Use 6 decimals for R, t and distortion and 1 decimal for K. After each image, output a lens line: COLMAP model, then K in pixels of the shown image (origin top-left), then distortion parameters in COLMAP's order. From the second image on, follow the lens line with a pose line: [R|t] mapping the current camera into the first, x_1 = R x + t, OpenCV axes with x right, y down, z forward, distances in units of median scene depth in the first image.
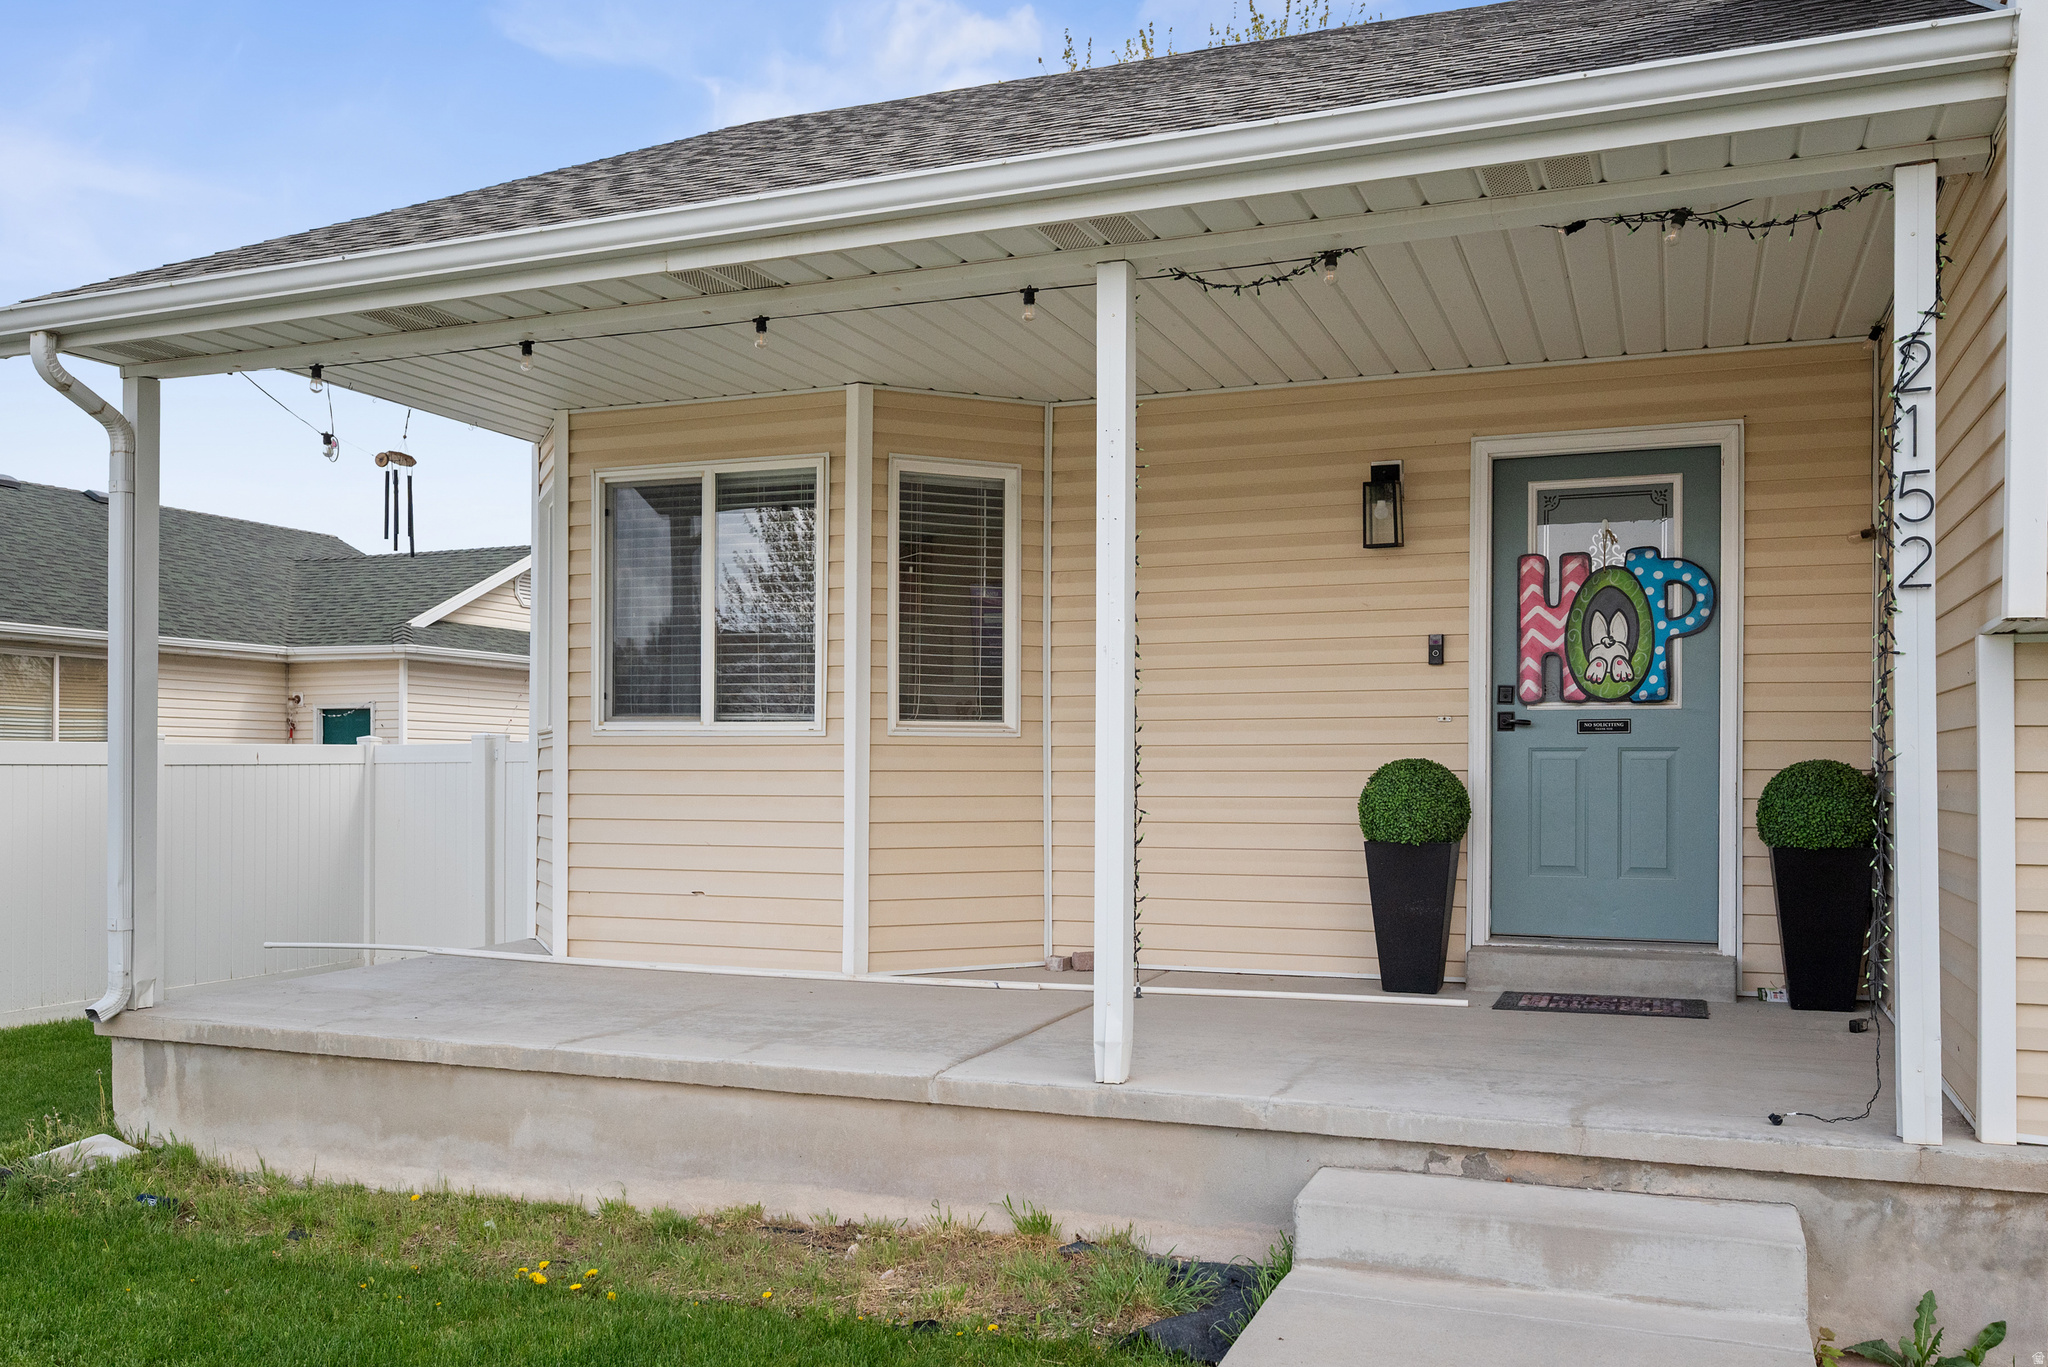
lens RADIAL K [[1644.2, 0, 1051.5], [0, 1644.2, 775.8], [0, 0, 1]] dist [0.002515, -0.003592]
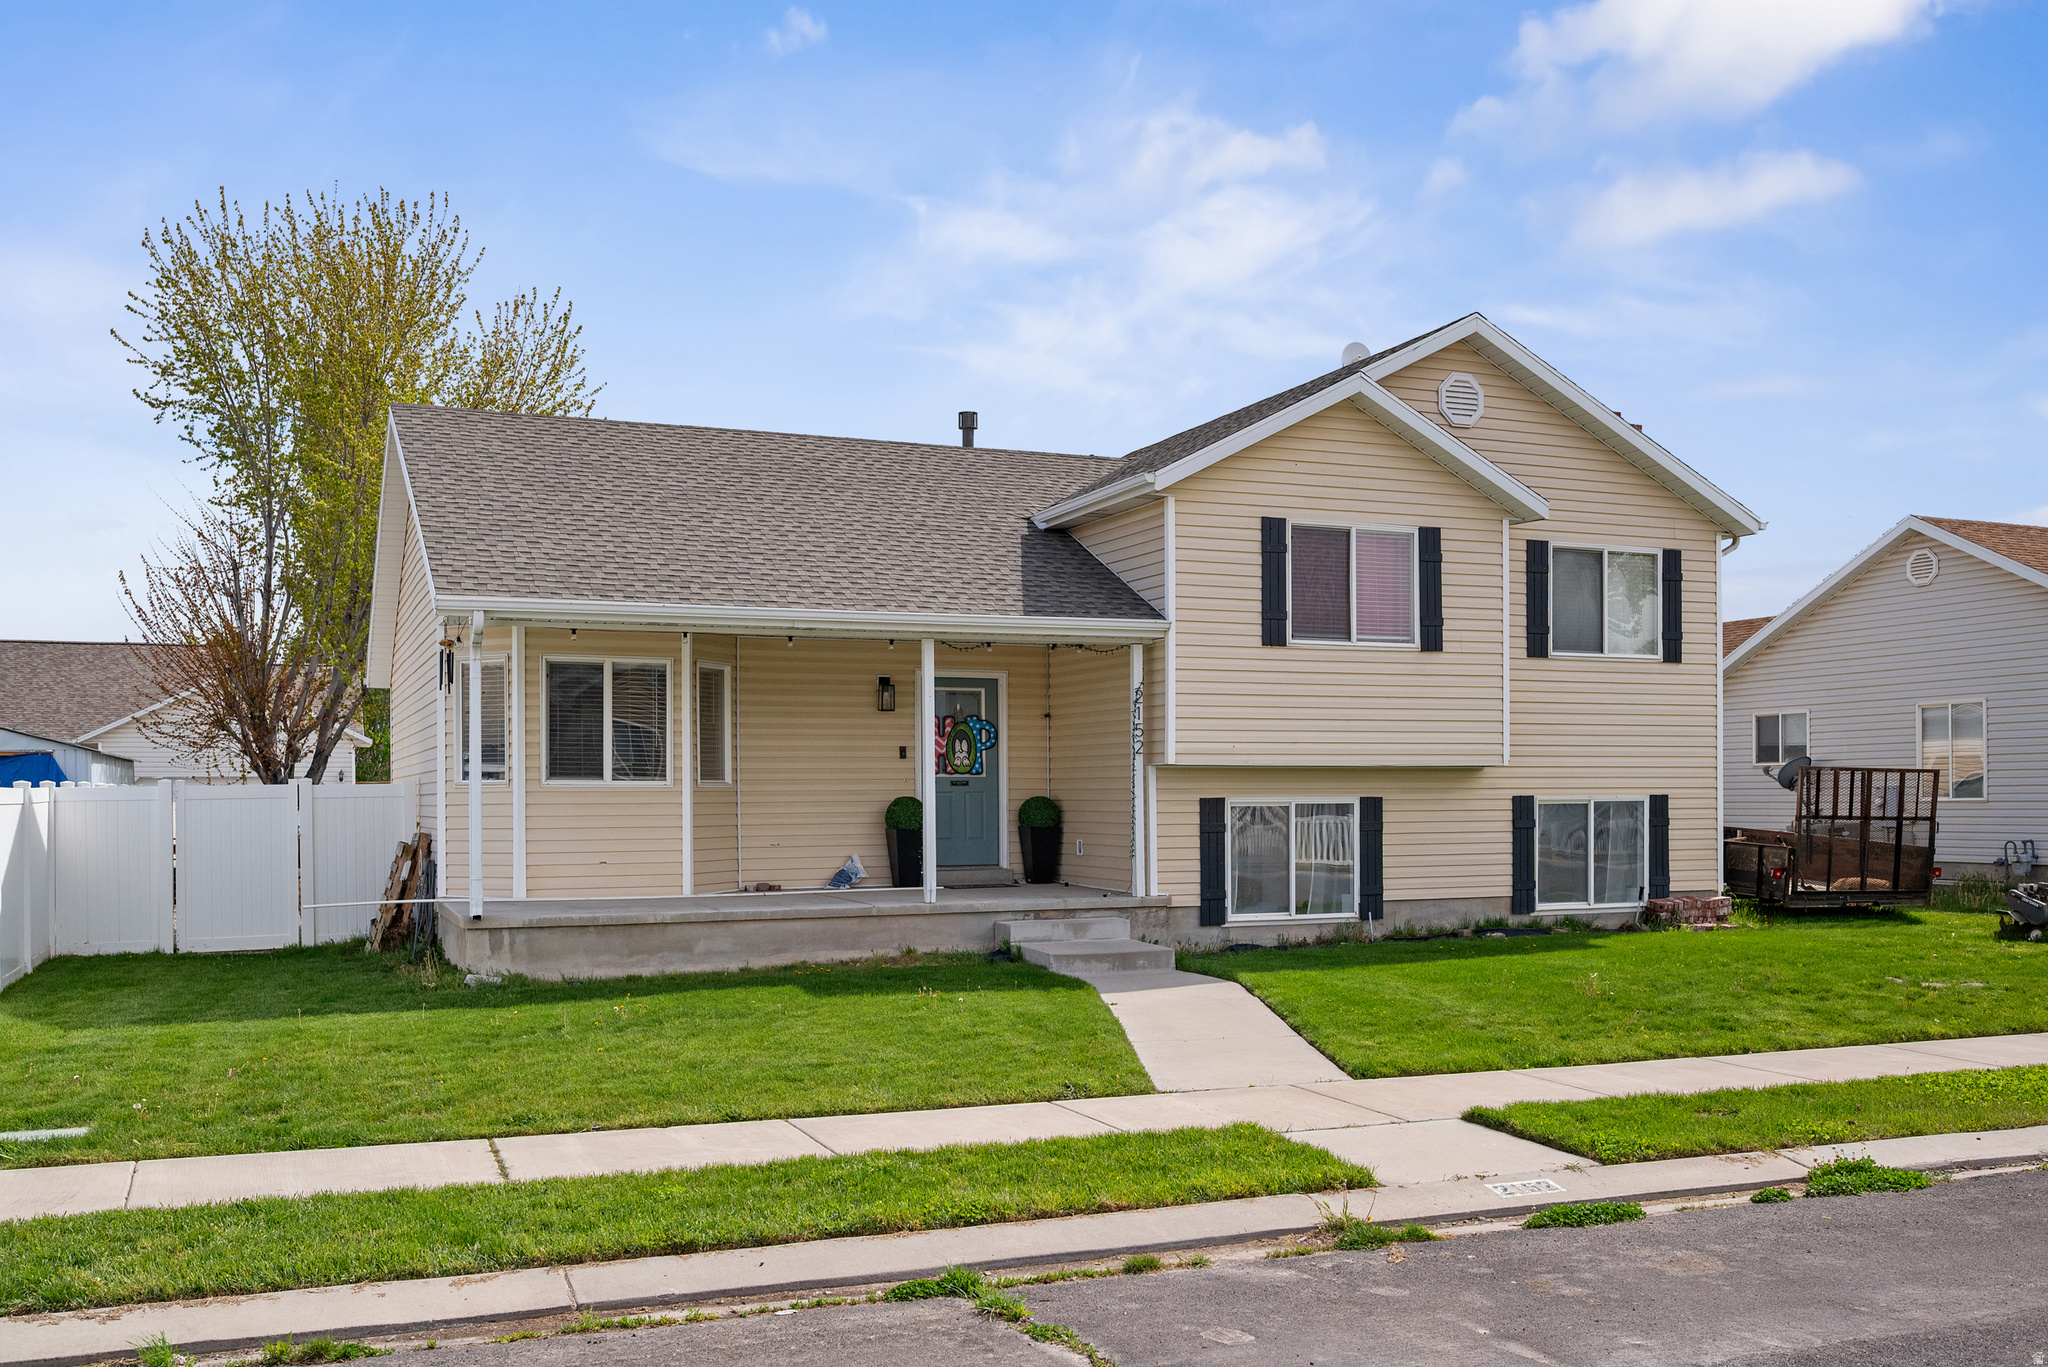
lens RADIAL K [[1771.5, 0, 1029.7], [0, 1771.5, 791.0], [0, 0, 1]] dist [0.009569, -0.003804]
pose [[0.722979, -0.004327, 0.690856, -1.551910], [0.008632, 0.999959, -0.002771, -0.009733], [-0.690816, 0.007967, 0.722987, -1.122599]]
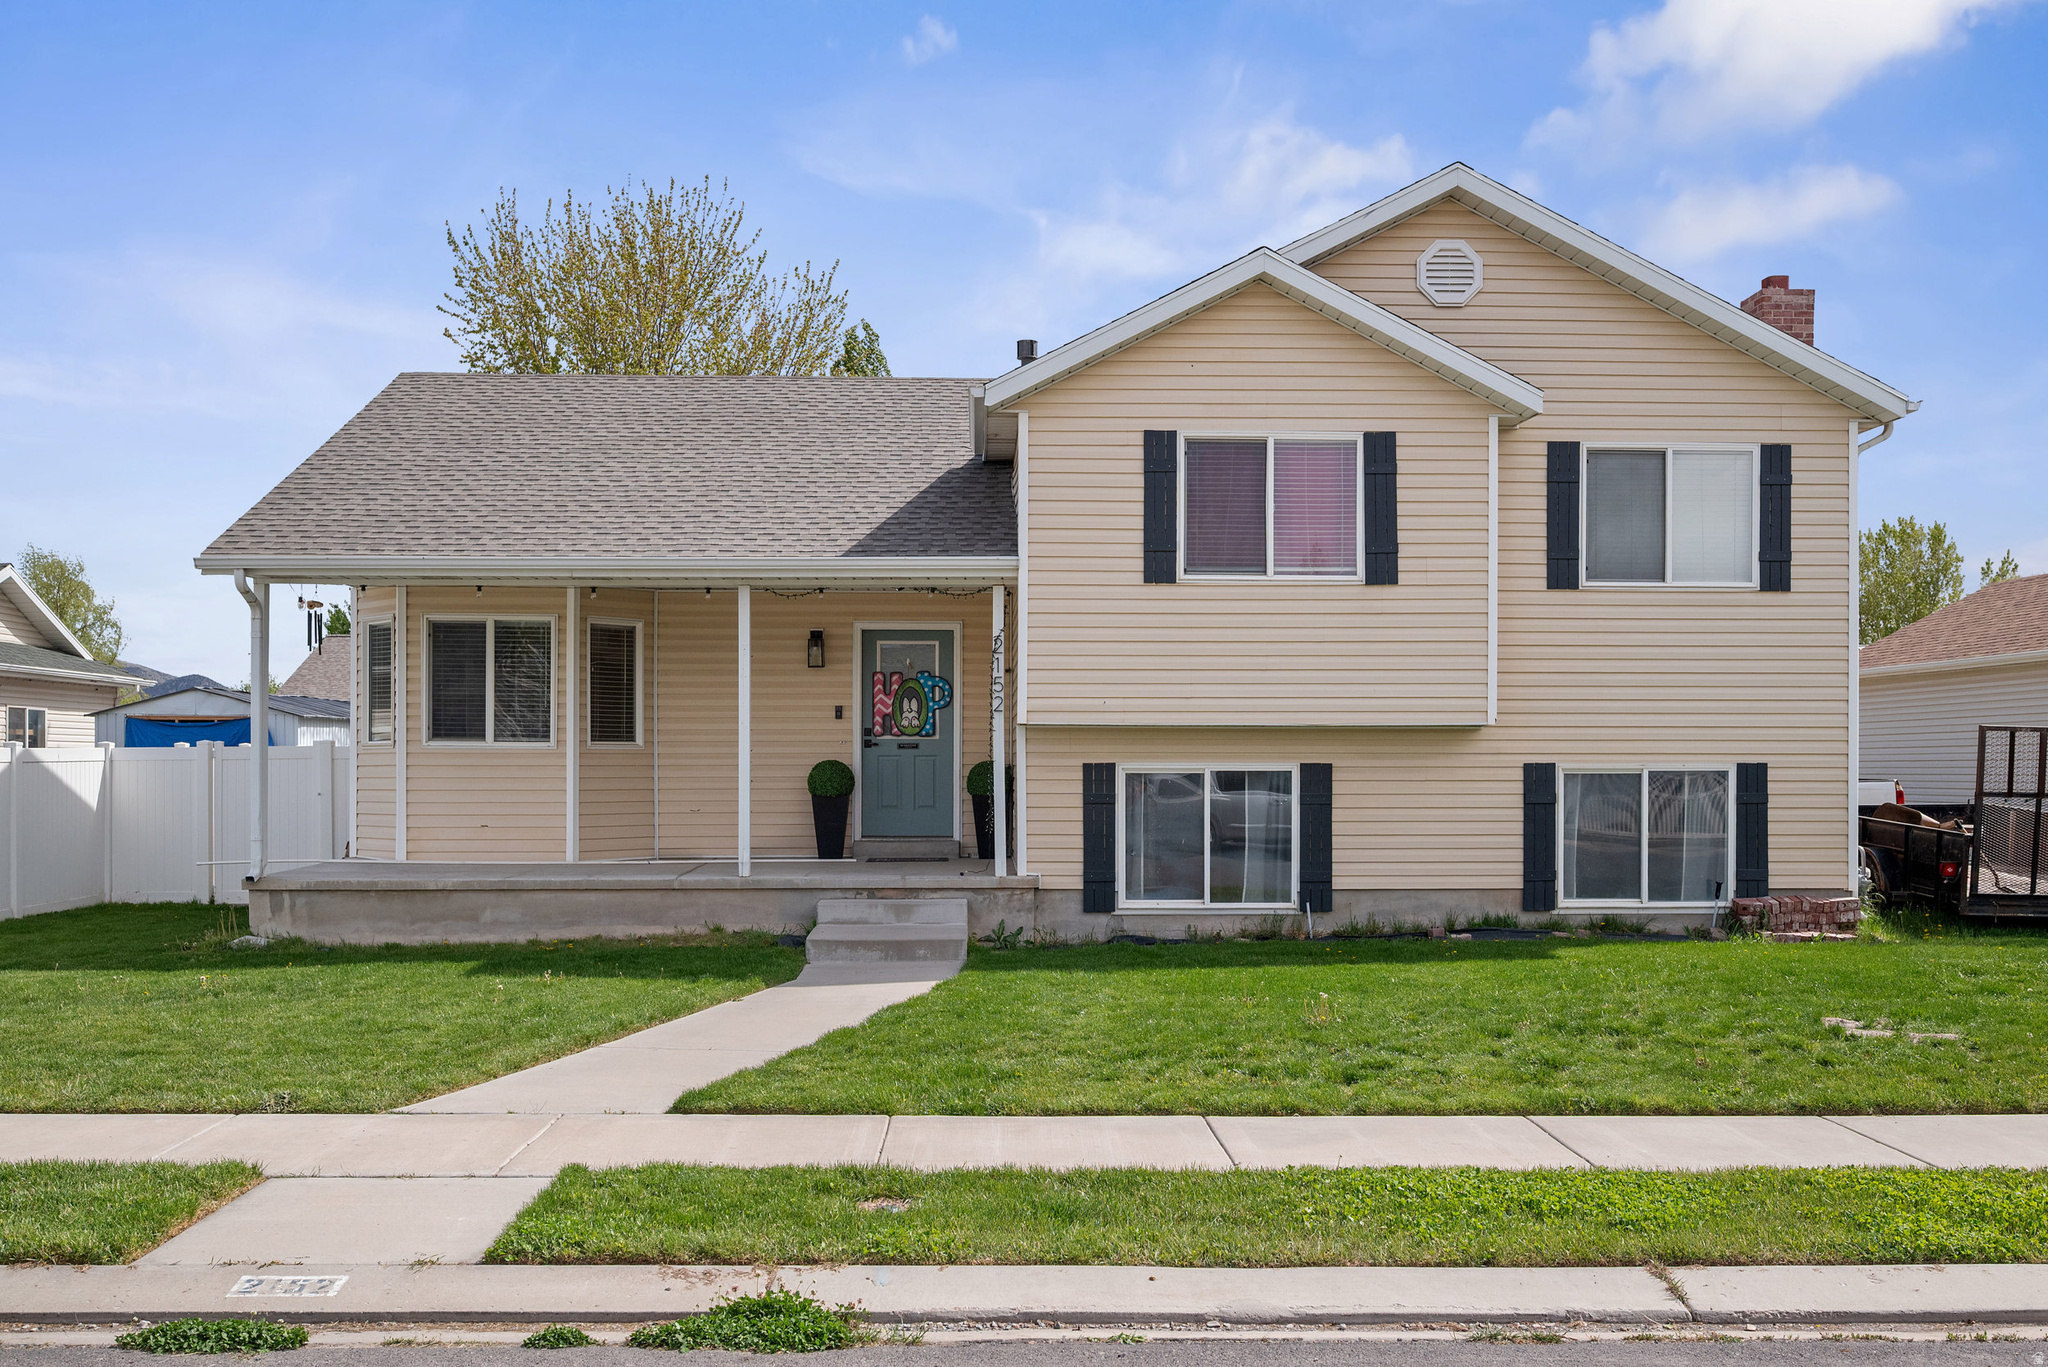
lens RADIAL K [[1771.5, 0, 1032.9], [0, 1771.5, 760.2], [0, 0, 1]] dist [0.009569, -0.003804]
pose [[0.919988, -0.001199, 0.391944, -0.507889], [0.002643, 0.999992, -0.003144, -0.001440], [-0.391937, 0.003928, 0.919984, -1.442961]]
